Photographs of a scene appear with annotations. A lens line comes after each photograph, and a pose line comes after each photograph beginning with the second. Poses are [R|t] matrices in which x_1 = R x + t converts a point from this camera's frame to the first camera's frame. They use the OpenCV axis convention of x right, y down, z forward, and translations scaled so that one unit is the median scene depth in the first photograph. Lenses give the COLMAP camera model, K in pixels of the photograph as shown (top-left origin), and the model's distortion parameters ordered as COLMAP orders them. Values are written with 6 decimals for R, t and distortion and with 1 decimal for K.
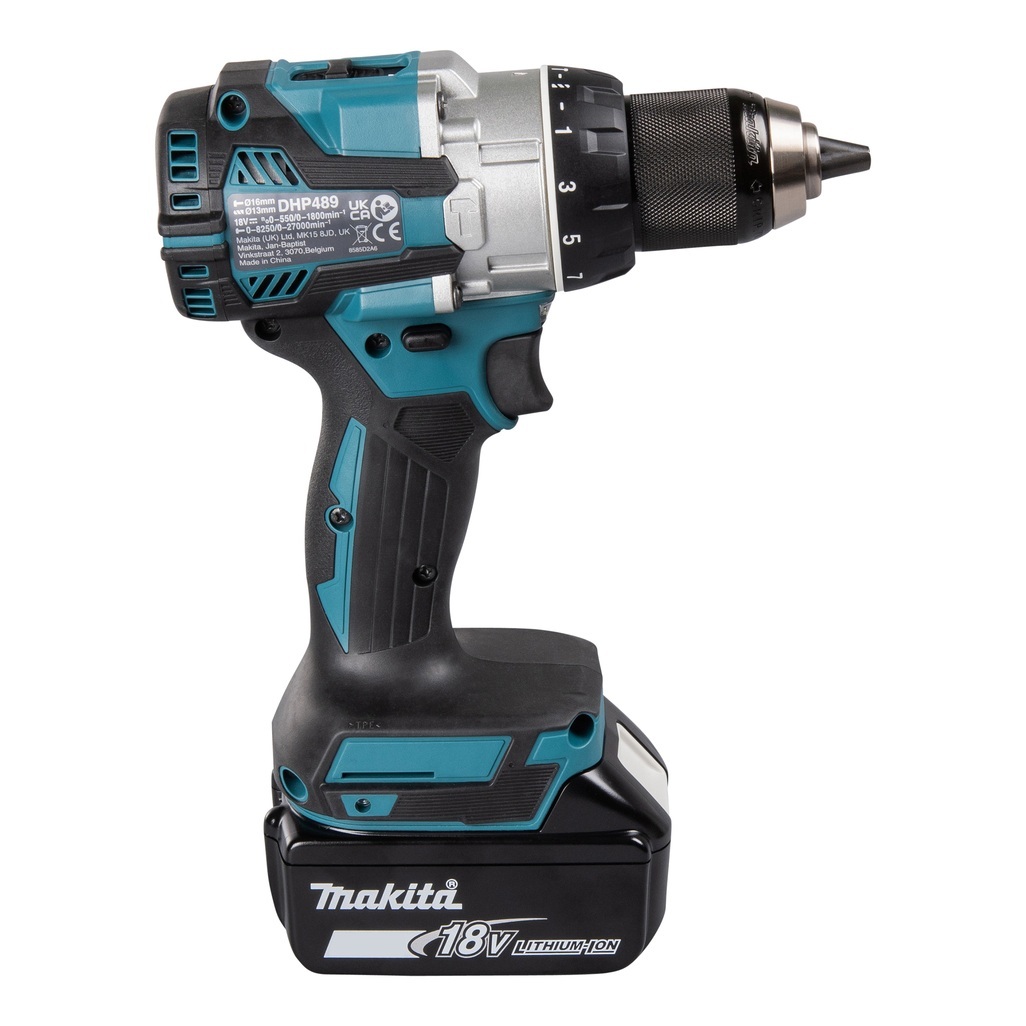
lens RADIAL K [[3565.4, 0, 513.0], [0, 3565.4, 513.0], [0, 0, 1]] dist [0.114988, 2.389256]
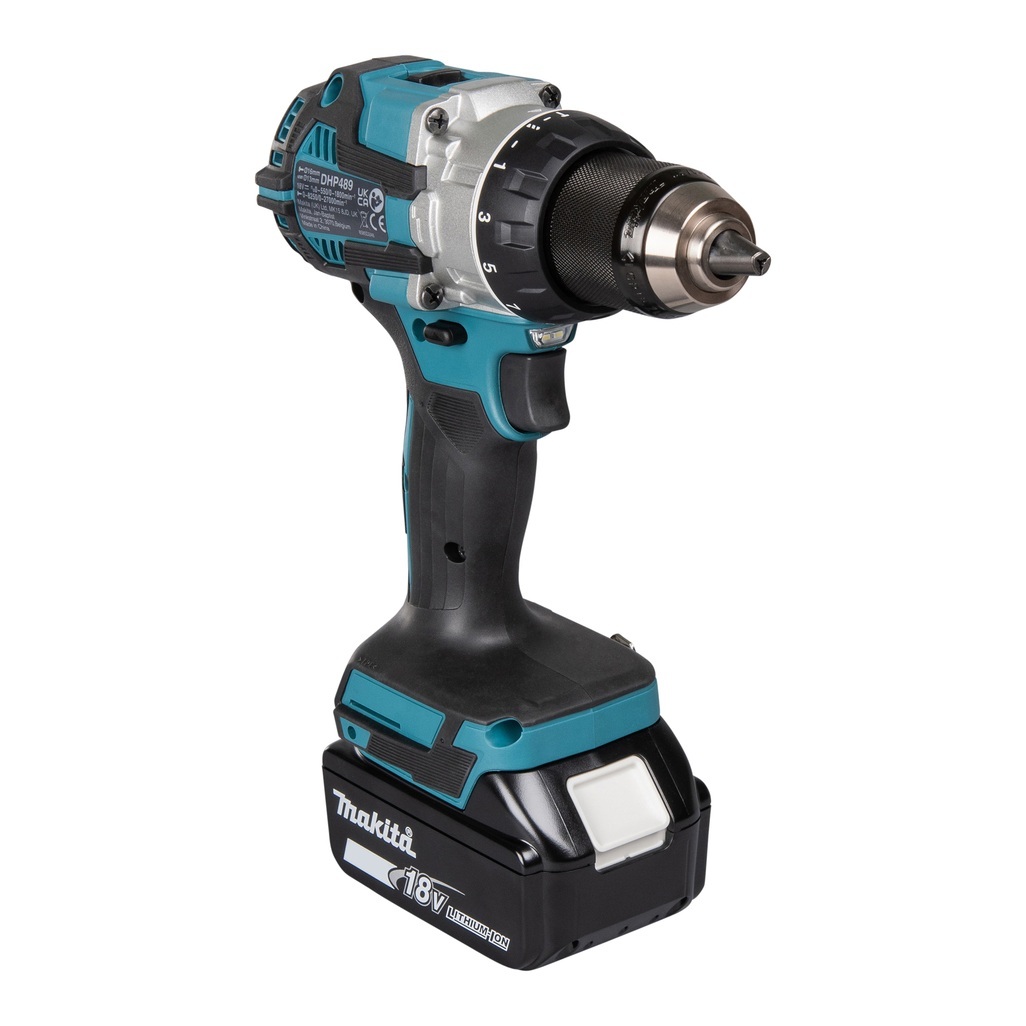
lens RADIAL K [[3565.4, 0, 513.0], [0, 3565.4, 513.0], [0, 0, 1]] dist [0.114988, 2.389256]
pose [[0.629708, 0.273662, -0.727033, 0.810281], [-0.258884, 0.956323, 0.135741, -0.152607], [0.732426, 0.102740, 0.673051, 0.301026]]
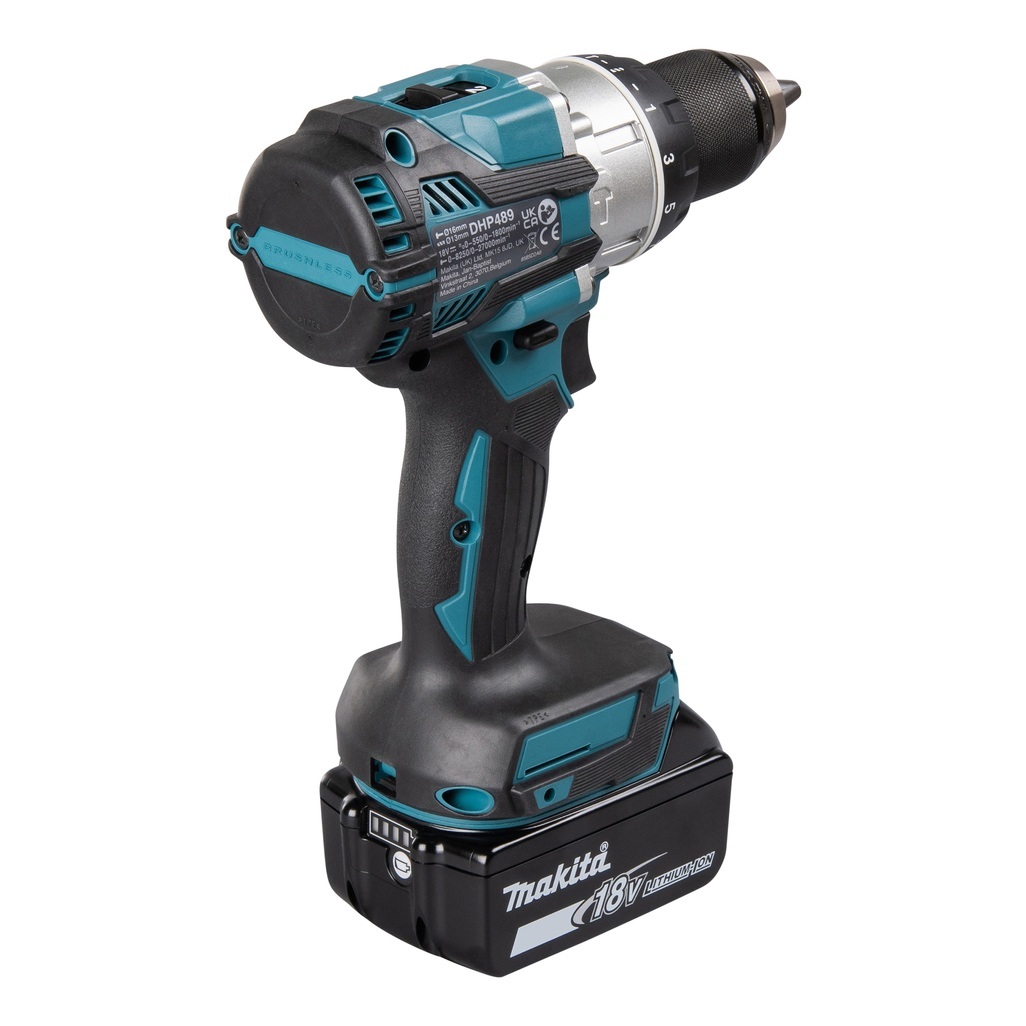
lens RADIAL K [[3565.4, 0, 513.0], [0, 3565.4, 513.0], [0, 0, 1]] dist [0.114988, 2.389256]
pose [[0.731156, -0.243652, 0.637217, -0.717115], [0.239978, 0.966208, 0.094093, -0.100188], [-0.638610, 0.084121, 0.764919, 0.225311]]
